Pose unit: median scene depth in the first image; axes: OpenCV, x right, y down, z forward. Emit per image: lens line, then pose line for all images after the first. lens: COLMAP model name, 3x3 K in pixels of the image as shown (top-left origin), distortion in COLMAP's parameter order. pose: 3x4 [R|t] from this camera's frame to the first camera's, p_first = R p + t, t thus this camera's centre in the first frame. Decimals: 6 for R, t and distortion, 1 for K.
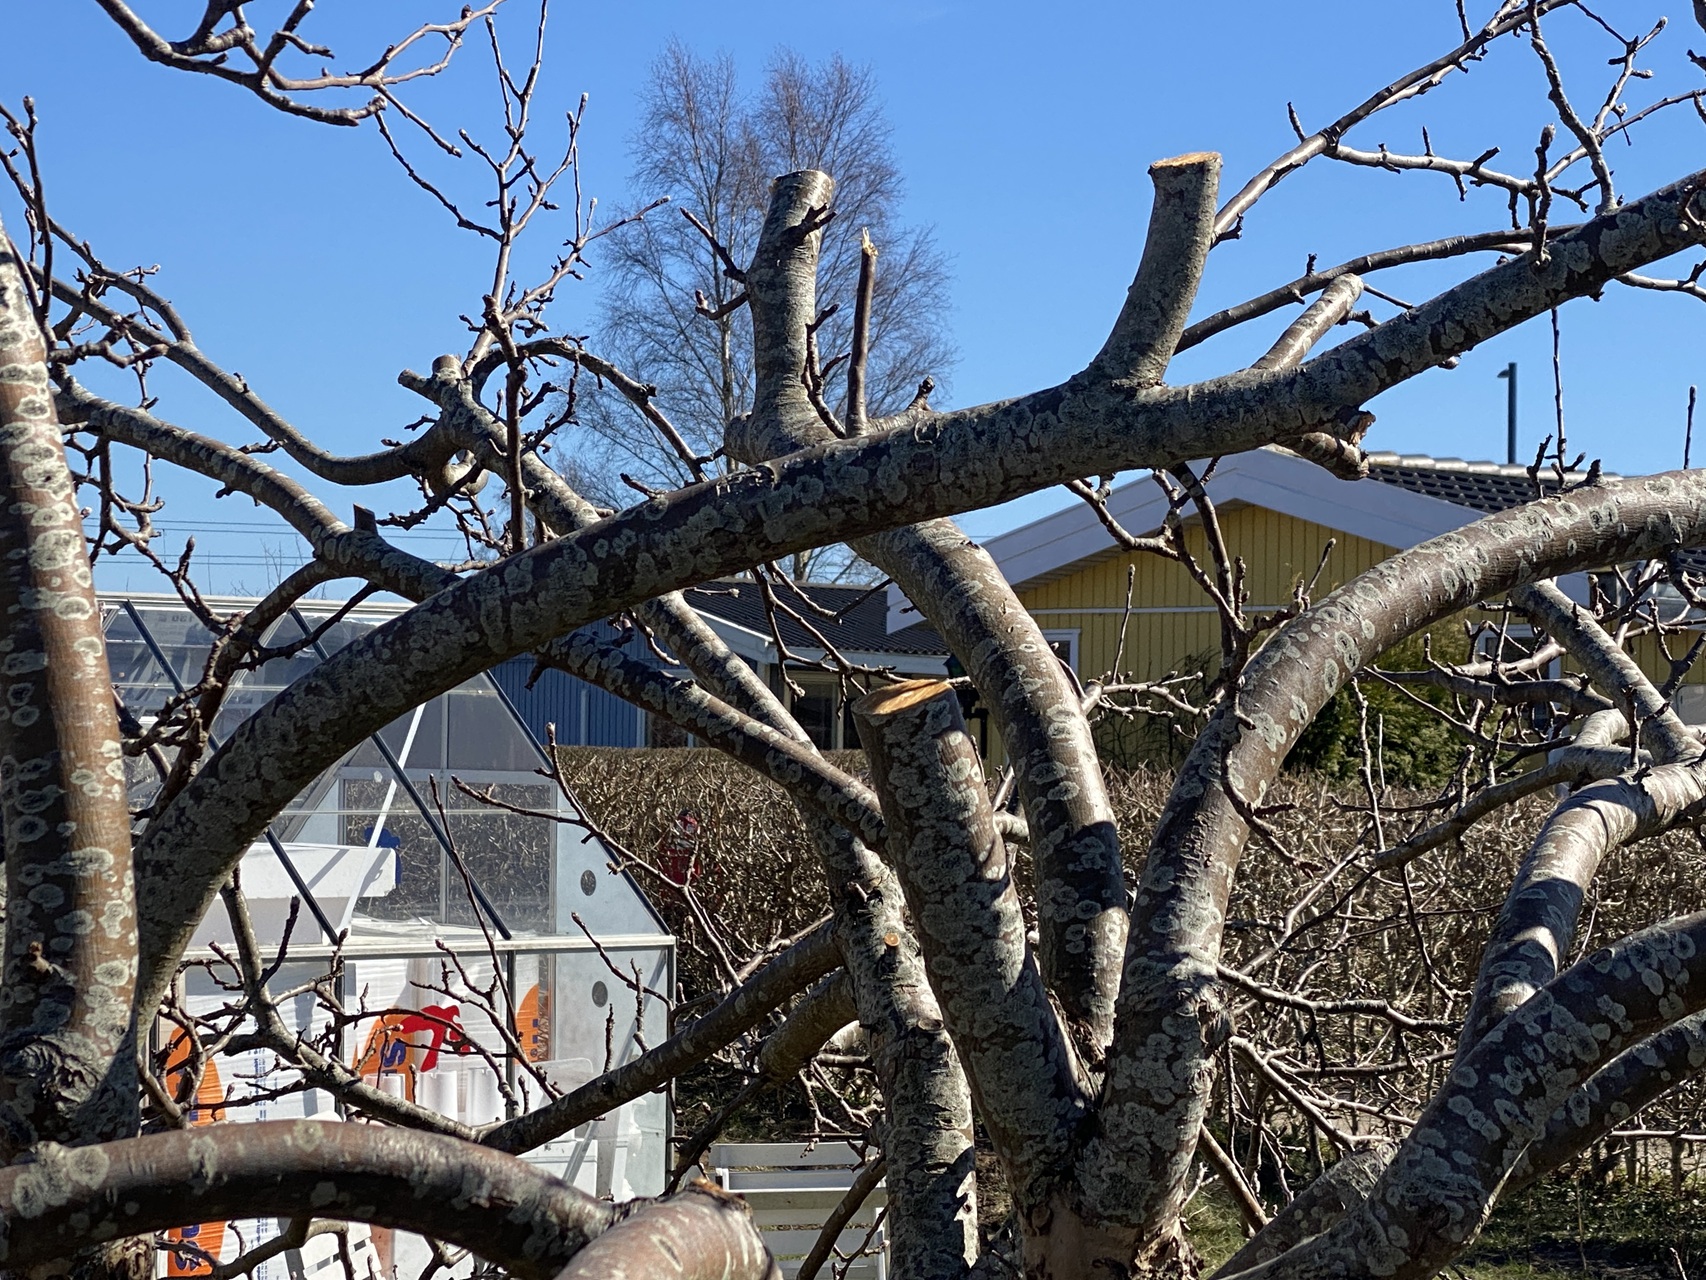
lens RADIAL K [[3607.2, 0, 853.0], [0, 3607.2, 640.0], [0, 0, 1]] dist [-0.002024, 0.104610]
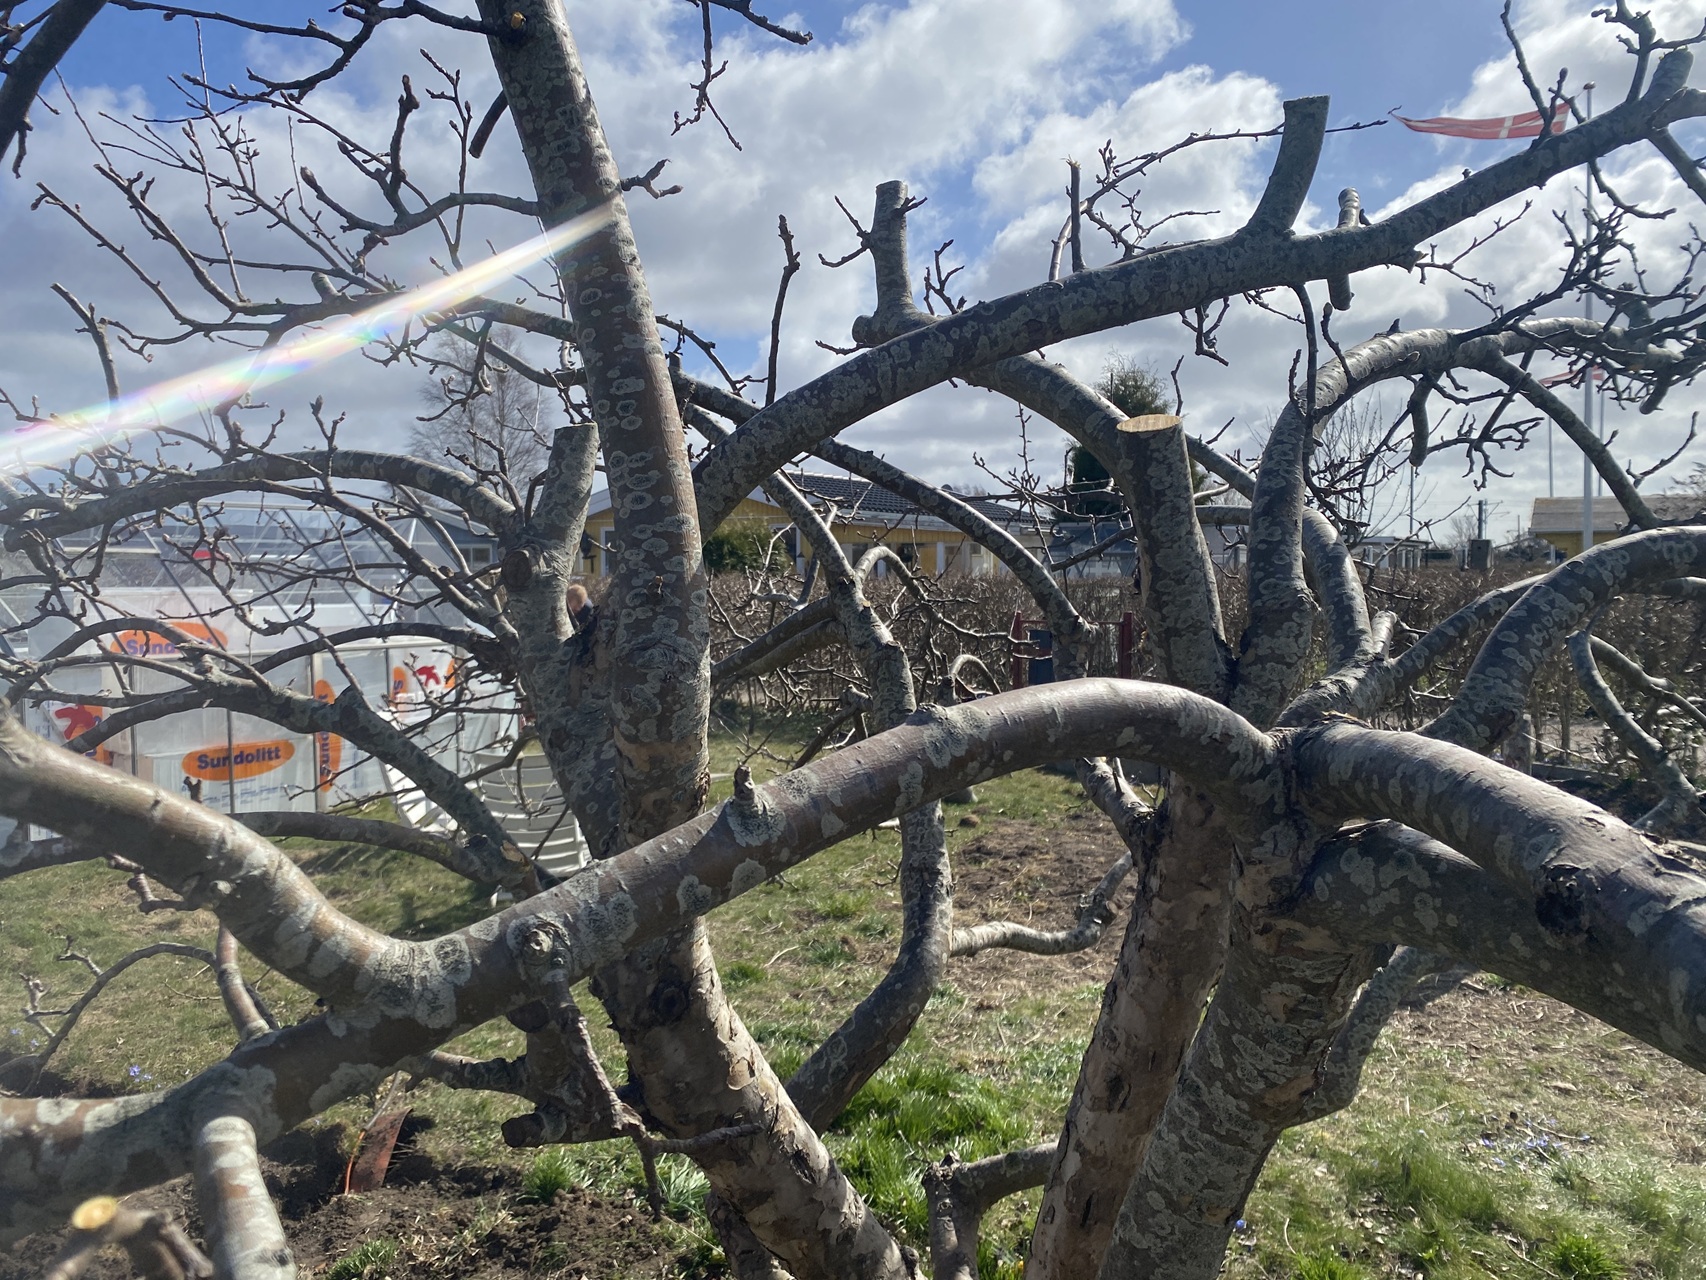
lens RADIAL K [[1266.0, 0, 853.0], [0, 1266.0, 640.0], [0, 0, 1]] dist [-0.041654, 0.048462]
pose [[0.969575, -0.034911, 0.242291, -0.260714], [0.013923, 0.996040, 0.087804, 0.062351], [-0.244397, -0.081759, 0.966222, 0.472393]]
